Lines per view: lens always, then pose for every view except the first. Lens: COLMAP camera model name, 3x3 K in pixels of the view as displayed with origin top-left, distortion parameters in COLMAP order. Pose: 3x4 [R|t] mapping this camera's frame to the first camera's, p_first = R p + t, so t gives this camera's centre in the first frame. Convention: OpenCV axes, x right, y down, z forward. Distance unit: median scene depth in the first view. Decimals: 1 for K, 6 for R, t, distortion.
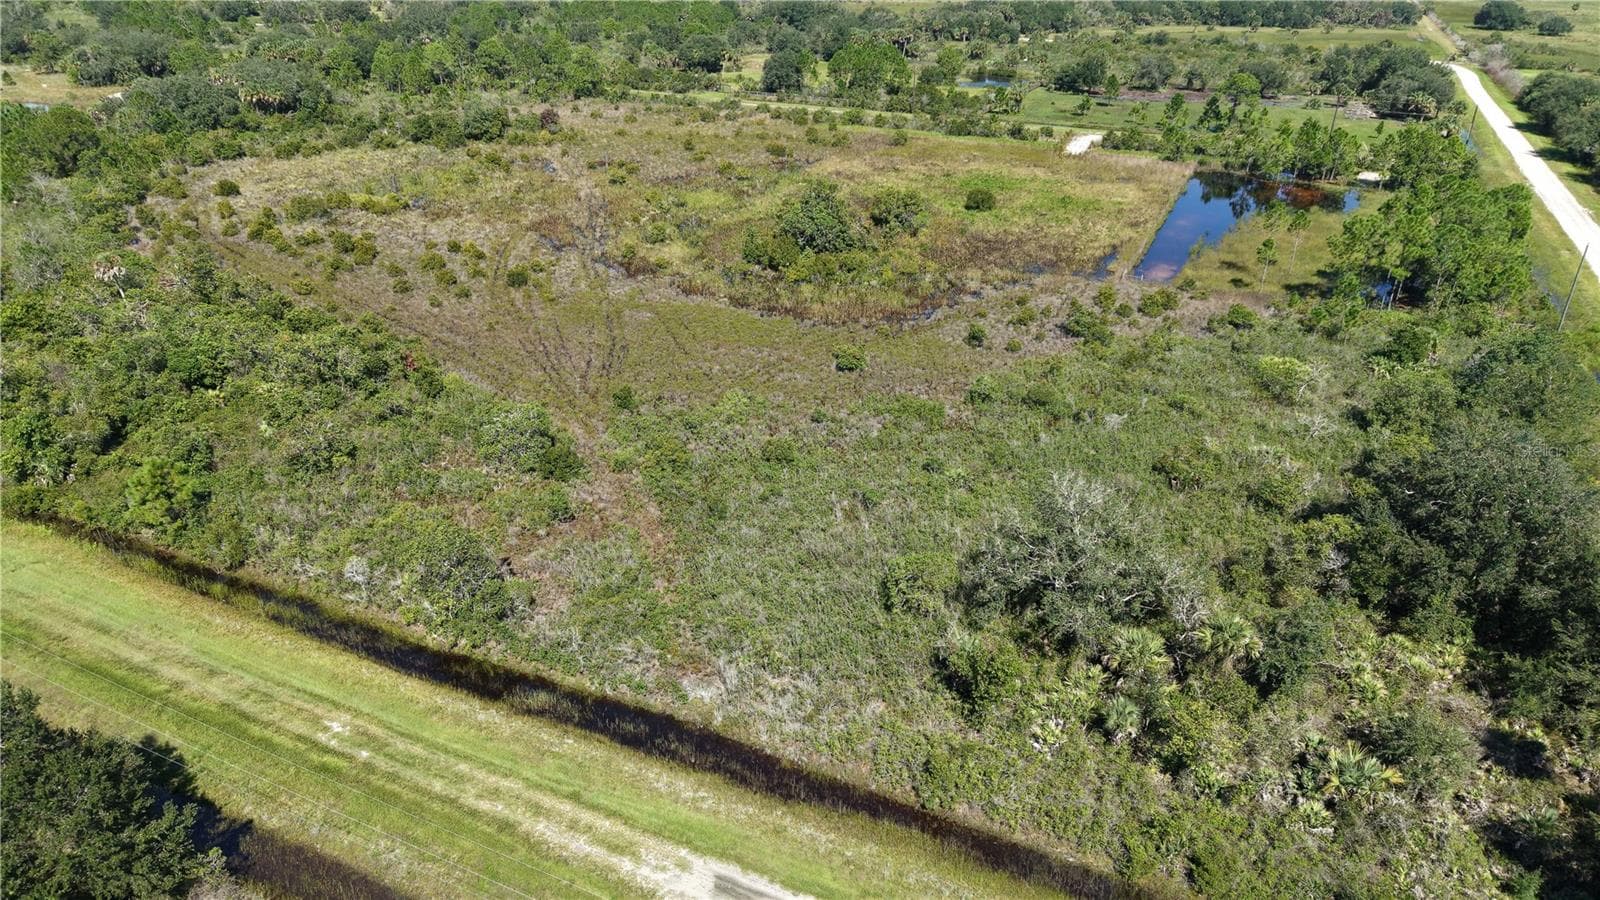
lens RADIAL K [[1070.7, 0, 801.8], [0, 1070.7, 453.6], [0, 0, 1]] dist [0.018528, -0.019187]
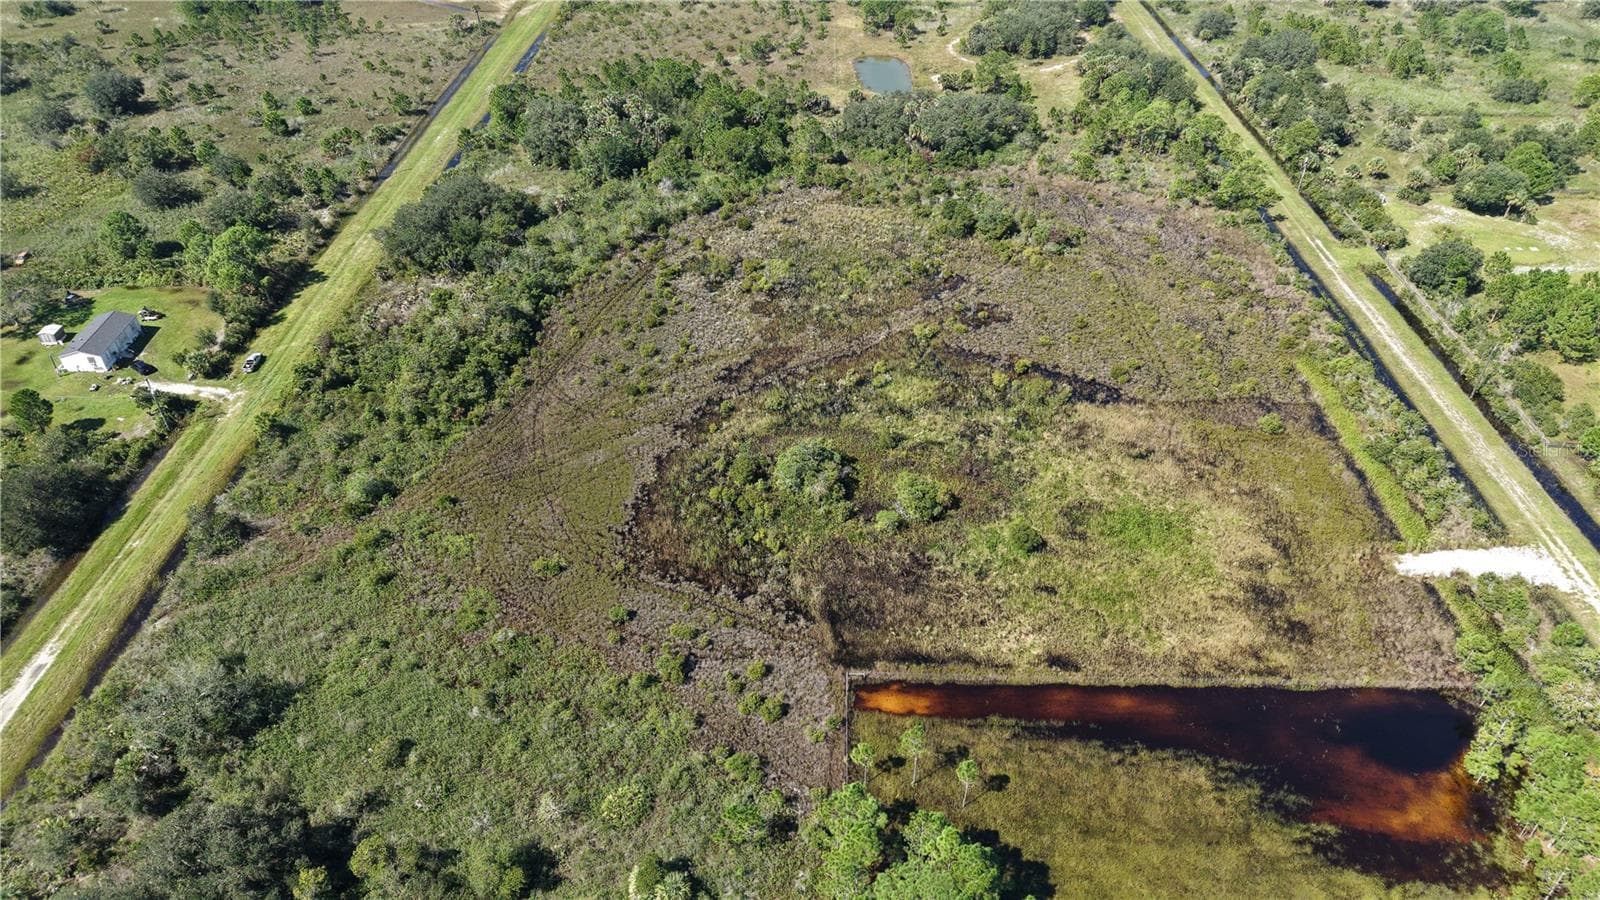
lens RADIAL K [[1051.8, 0, 801.7], [0, 1051.8, 475.3], [0, 0, 1]] dist [0.015691, -0.017296]
pose [[0.409447, 0.565486, -0.715946, 1.259258], [-0.407147, 0.815520, 0.411289, -1.014036], [0.816446, 0.123094, 0.564148, 0.504814]]
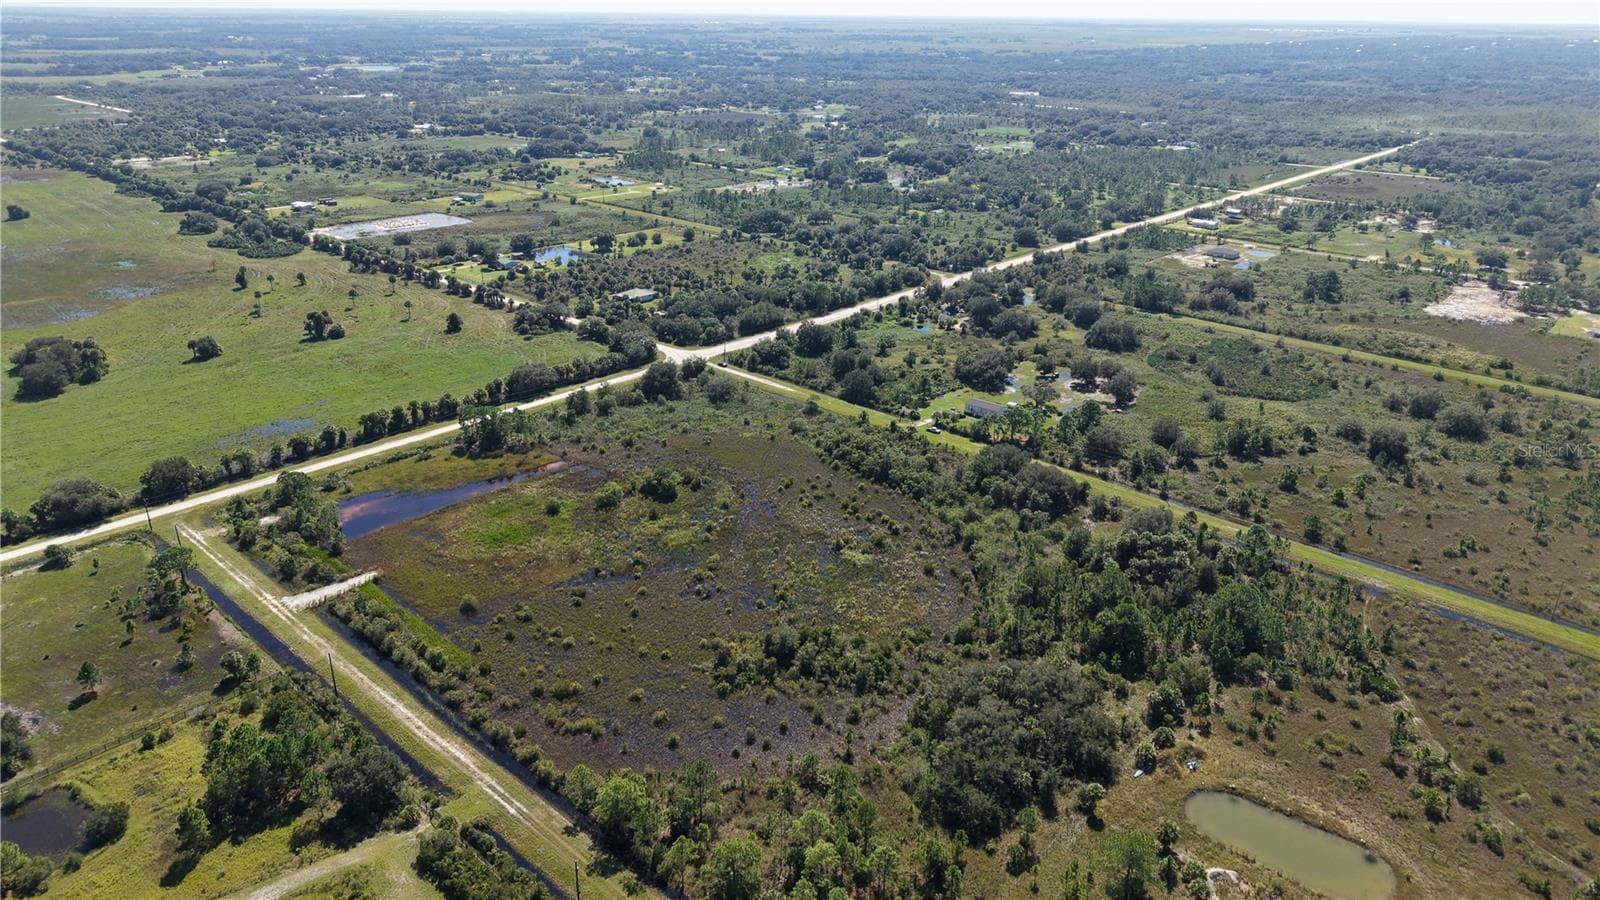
lens RADIAL K [[1065.1, 0, 801.8], [0, 1065.1, 448.2], [0, 0, 1]] dist [0.051278, -0.069041]
pose [[-0.953291, -0.136849, 0.269275, -1.337088], [0.110786, 0.670943, 0.733186, -2.903035], [-0.281004, 0.728771, -0.624443, 3.462691]]
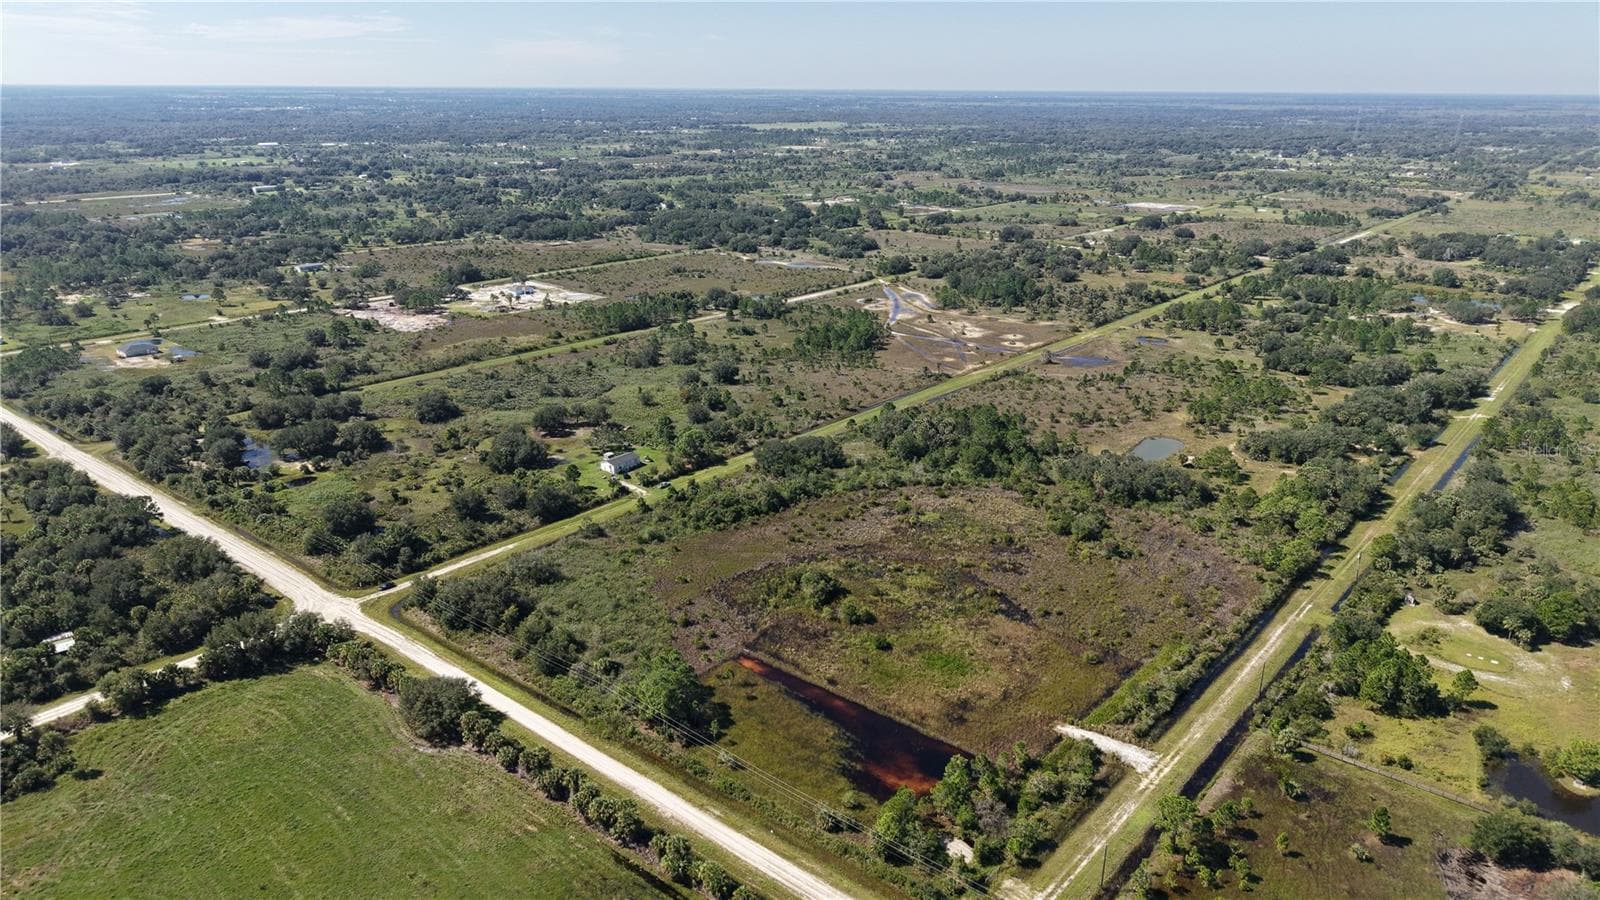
lens RADIAL K [[1065.1, 0, 801.8], [0, 1065.1, 448.2], [0, 0, 1]] dist [0.051278, -0.069041]
pose [[-0.258974, 0.297416, -0.918954, 2.970825], [-0.434057, 0.814095, 0.385802, -1.926631], [0.862860, 0.498791, -0.081734, 1.500964]]
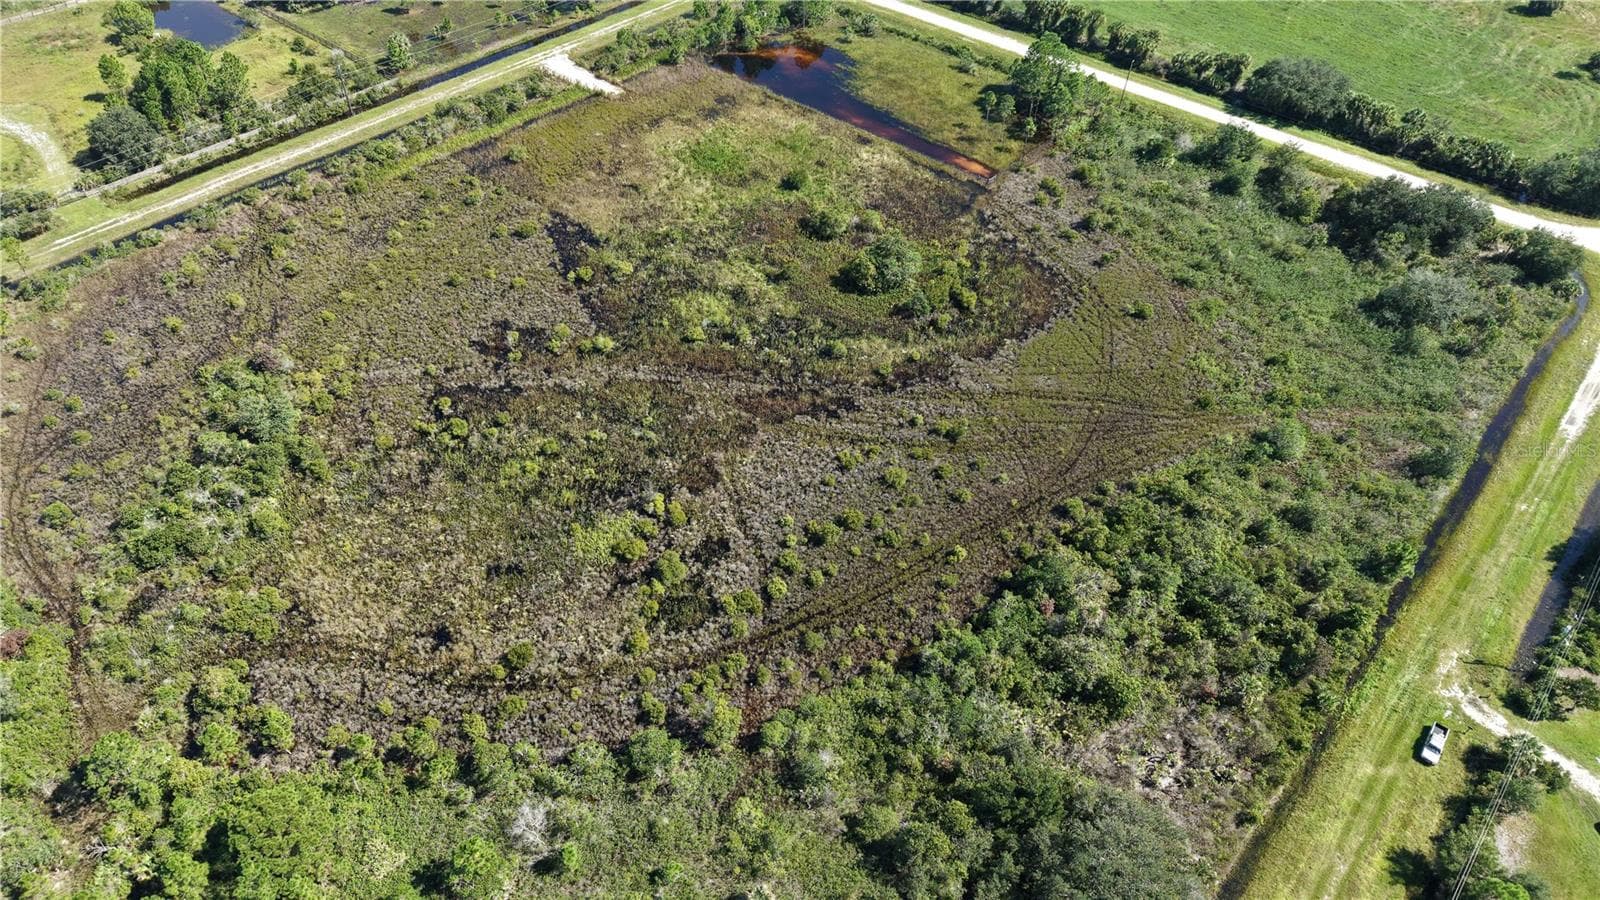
lens RADIAL K [[1070.7, 0, 801.8], [0, 1070.7, 453.6], [0, 0, 1]] dist [0.018528, -0.019187]
pose [[0.272270, -0.676530, 0.684234, -1.560162], [0.405830, 0.725496, 0.555840, -1.198243], [-0.872451, 0.126344, 0.472087, 0.764790]]
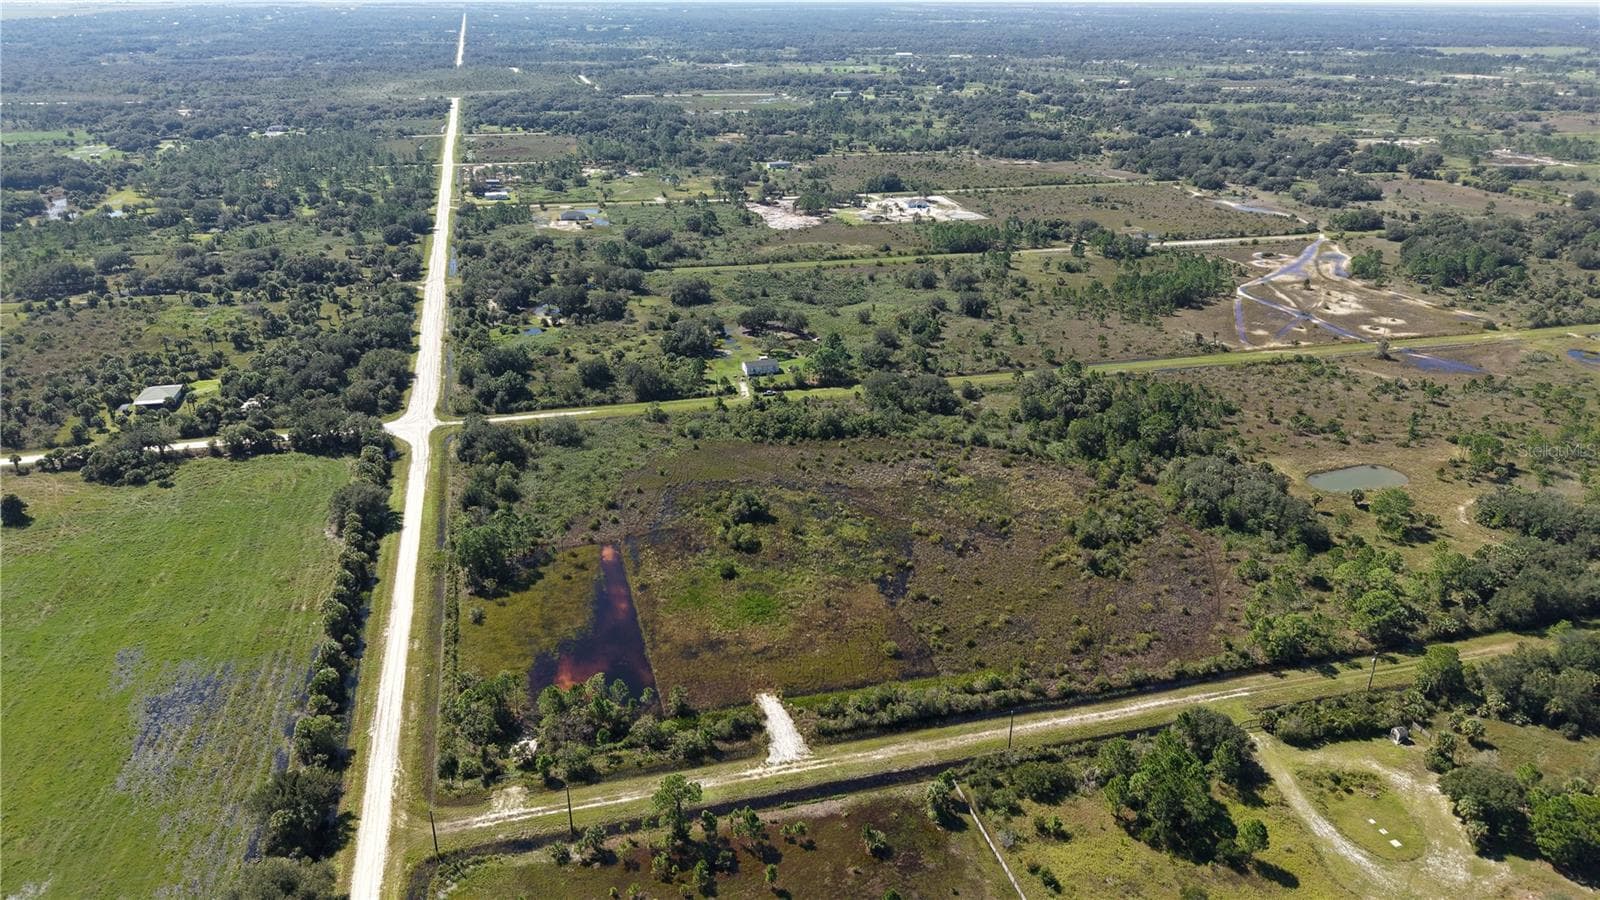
lens RADIAL K [[1065.1, 0, 801.8], [0, 1065.1, 448.2], [0, 0, 1]] dist [0.051278, -0.069041]
pose [[-0.761941, 0.234569, -0.603674, 1.865436], [-0.302982, 0.694714, 0.652360, -2.674599], [0.572405, 0.679963, -0.458261, 2.989913]]
